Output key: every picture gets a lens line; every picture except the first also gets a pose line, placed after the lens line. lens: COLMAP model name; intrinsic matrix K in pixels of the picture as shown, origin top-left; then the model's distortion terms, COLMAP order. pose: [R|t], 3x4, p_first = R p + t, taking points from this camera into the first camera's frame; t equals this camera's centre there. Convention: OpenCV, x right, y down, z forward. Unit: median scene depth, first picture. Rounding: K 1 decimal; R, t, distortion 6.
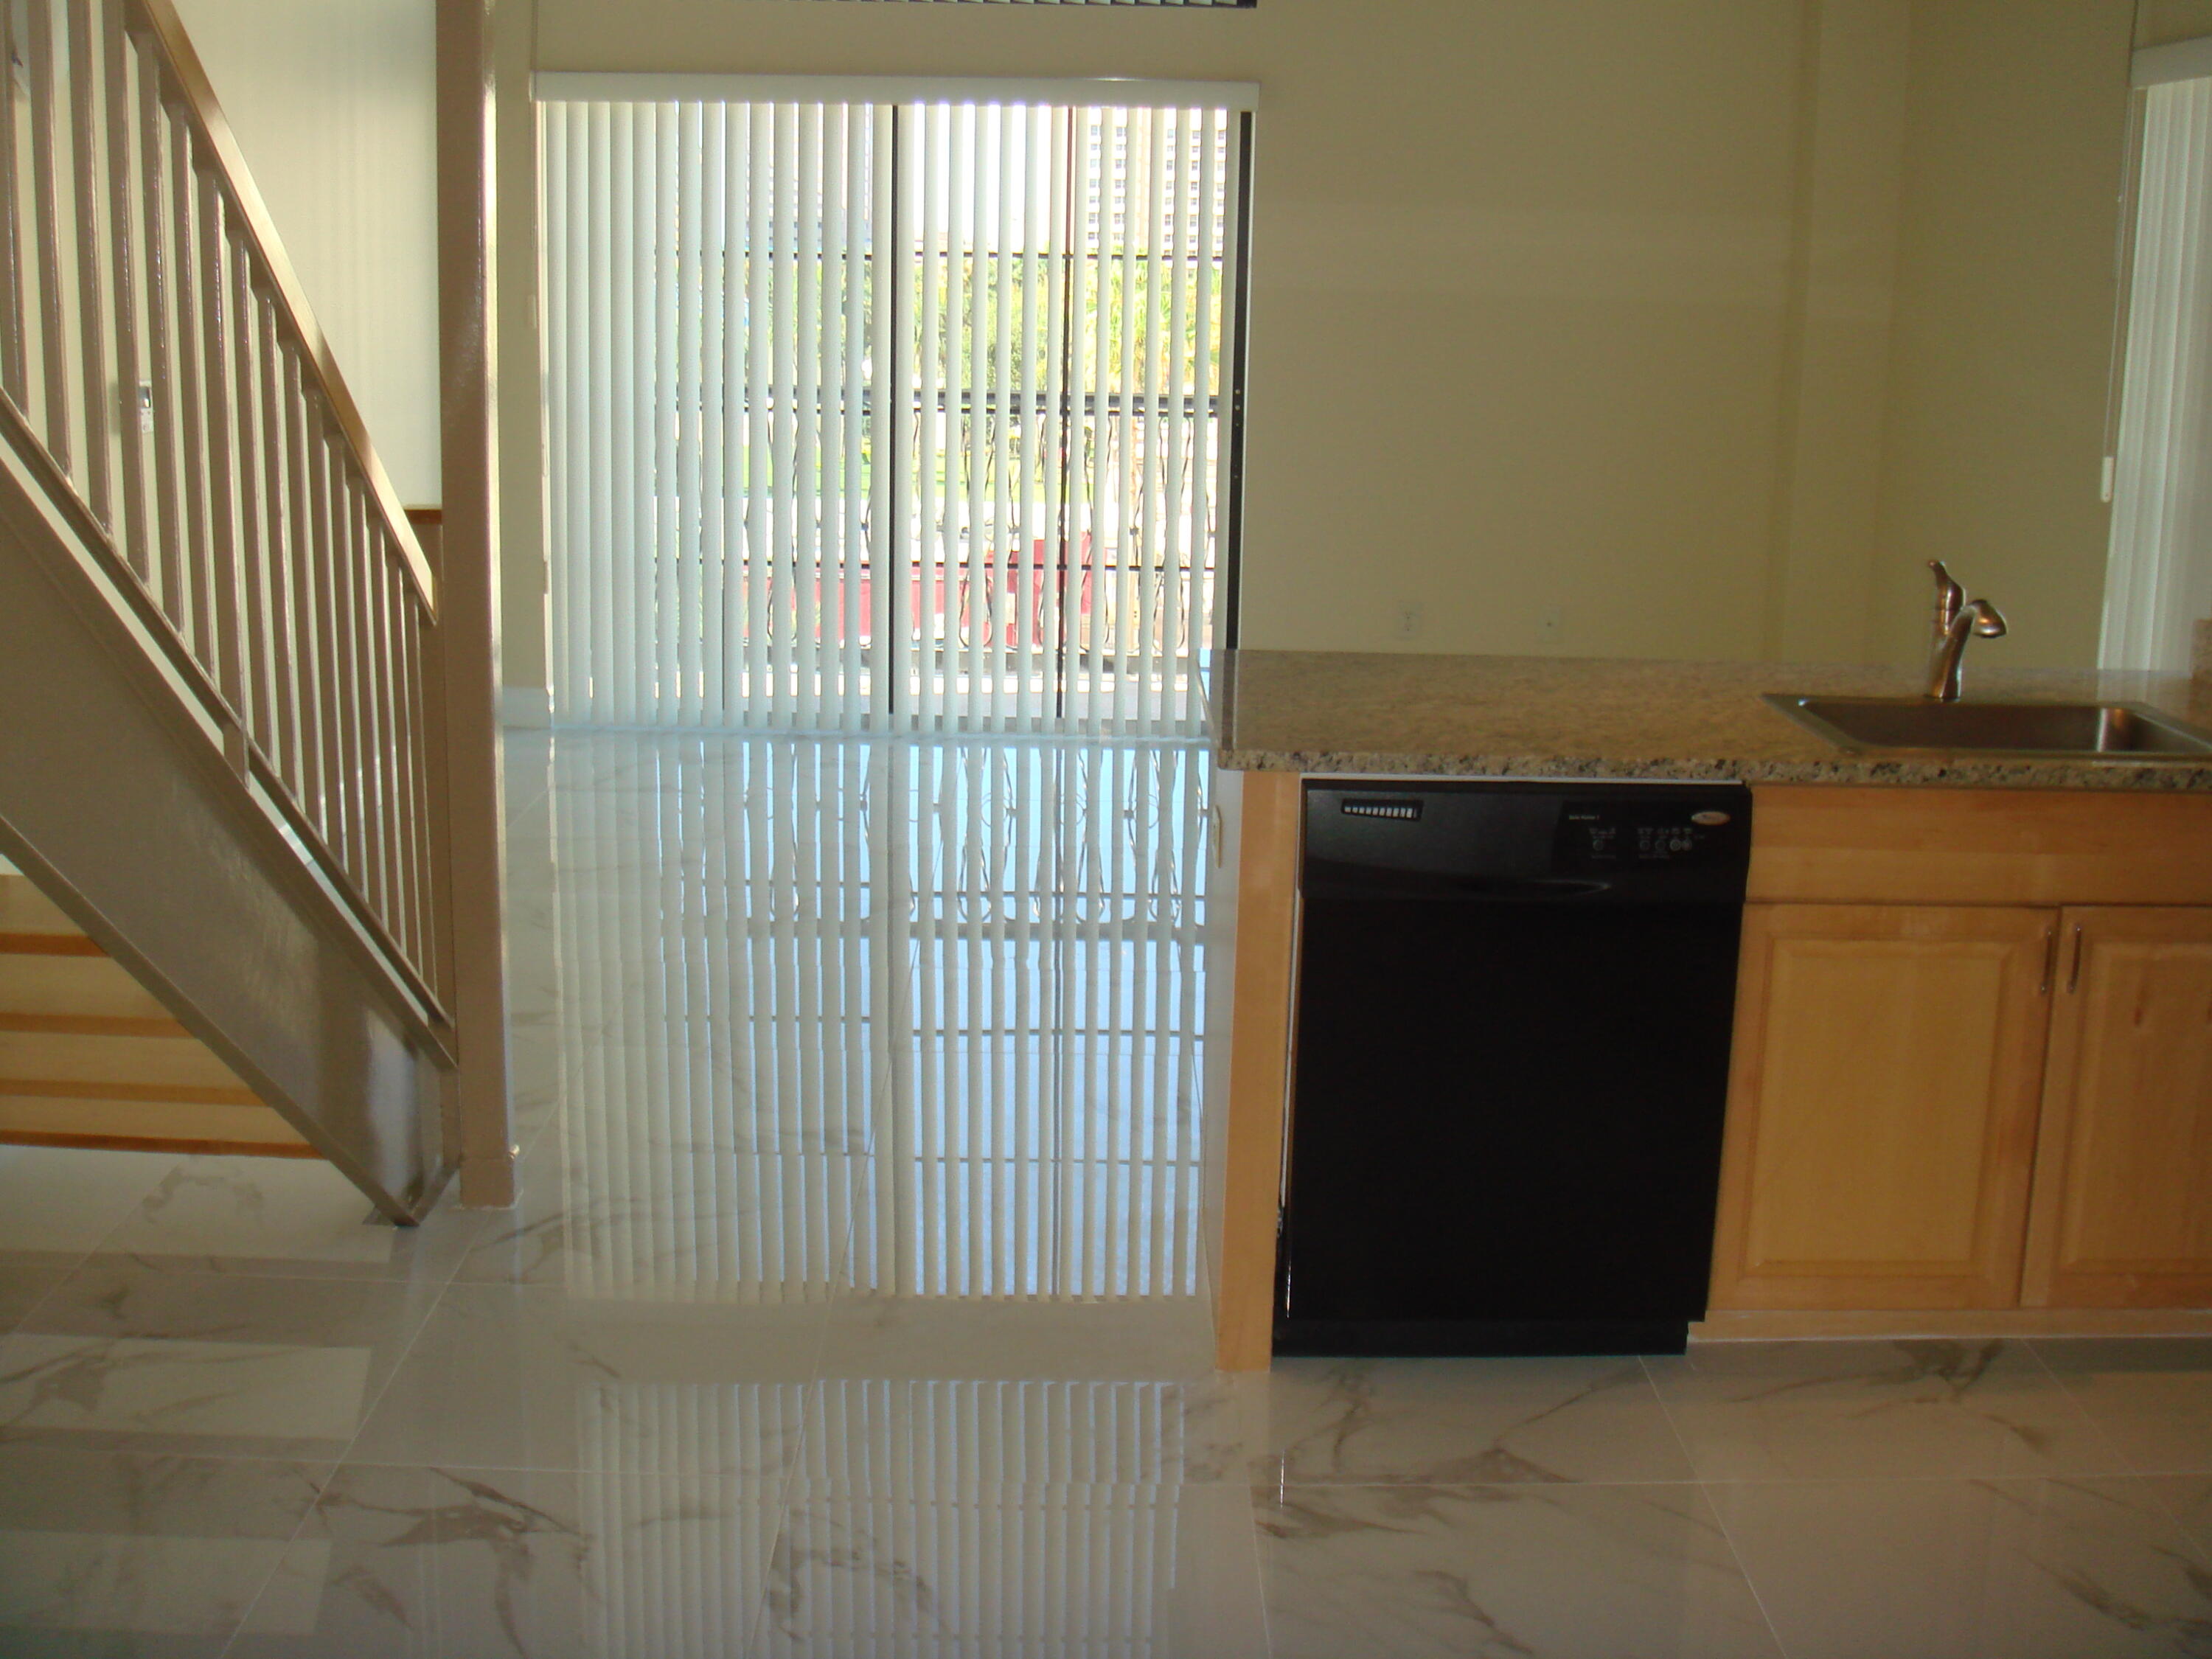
lens RADIAL K [[2554.7, 0, 1106.0], [0, 2554.7, 829.5], [0, 0, 1]] dist [-0.125927, -0.009127]
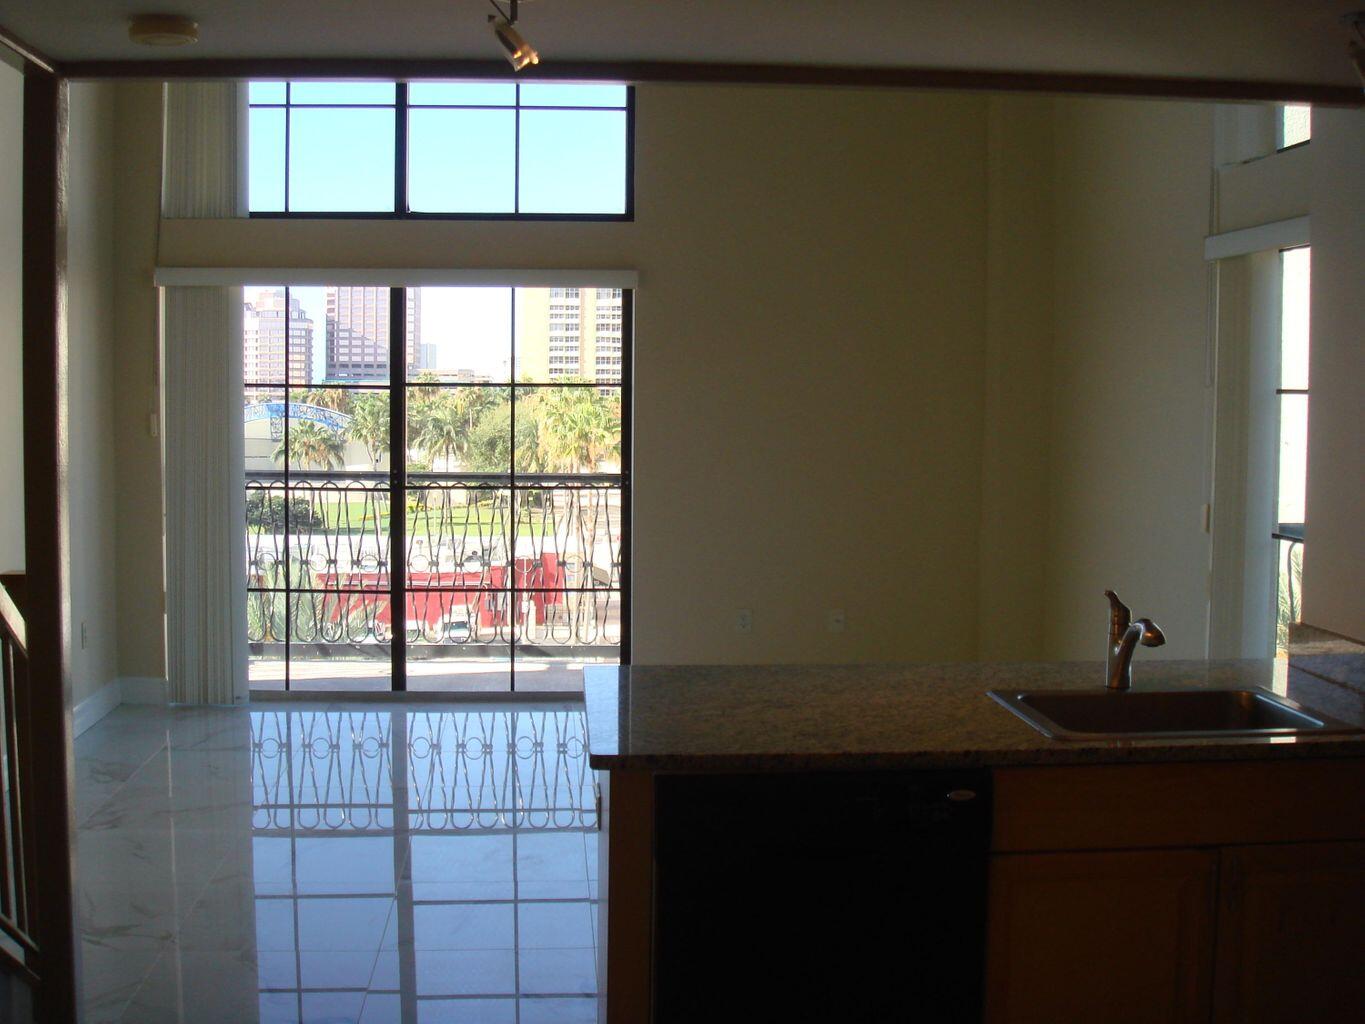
lens RADIAL K [[1576.5, 0, 682.5], [0, 1576.5, 512.0], [0, 0, 1]] dist [-0.125927, -0.009127]
pose [[0.996905, -0.021078, 0.075742, 0.027676], [0.031262, 0.990231, -0.135890, -0.038242], [-0.072138, 0.137838, 0.987824, 0.149794]]
